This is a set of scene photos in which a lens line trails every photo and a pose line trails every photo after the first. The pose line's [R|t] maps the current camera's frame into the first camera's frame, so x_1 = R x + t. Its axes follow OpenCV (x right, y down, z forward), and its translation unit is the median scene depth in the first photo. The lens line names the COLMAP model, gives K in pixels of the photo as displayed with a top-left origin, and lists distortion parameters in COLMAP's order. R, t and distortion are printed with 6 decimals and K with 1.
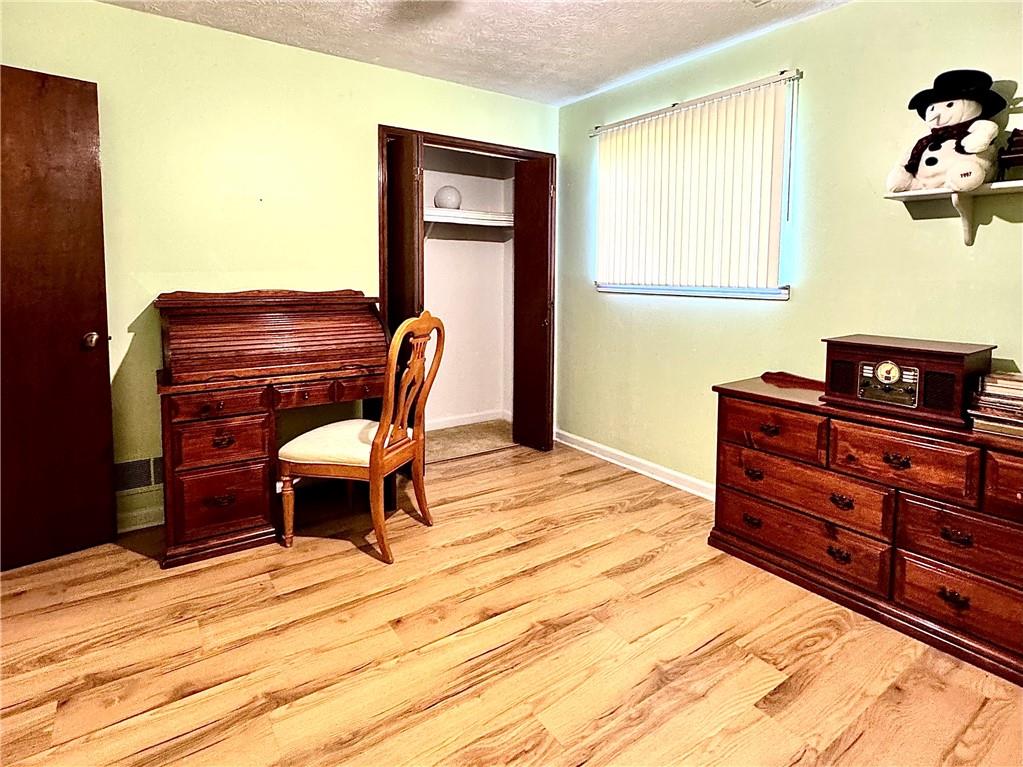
lens RADIAL K [[532.2, 0, 506.8], [0, 532.2, 367.7], [0, 0, 1]] dist [-0.002072, -0.001091]
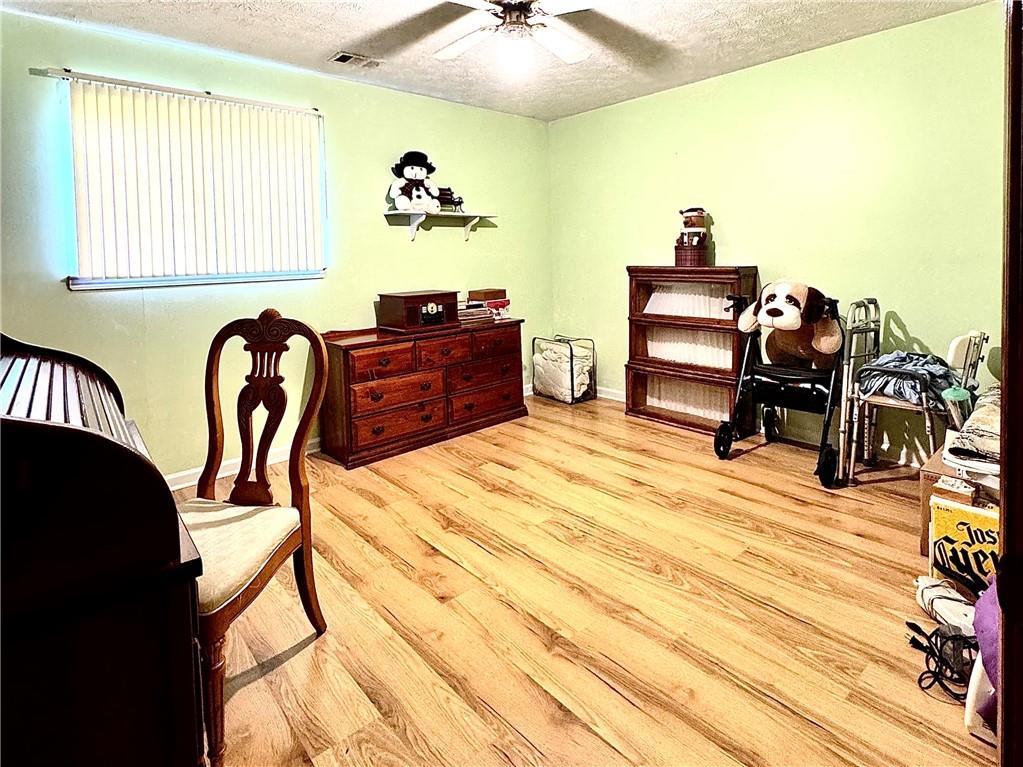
lens RADIAL K [[532.2, 0, 506.8], [0, 532.2, 367.7], [0, 0, 1]] dist [-0.002072, -0.001091]
pose [[-0.092769, -0.215069, 0.972183, -1.171963], [0.197726, 0.952968, 0.229686, -0.168961], [-0.975858, 0.213533, -0.045881, 0.863836]]
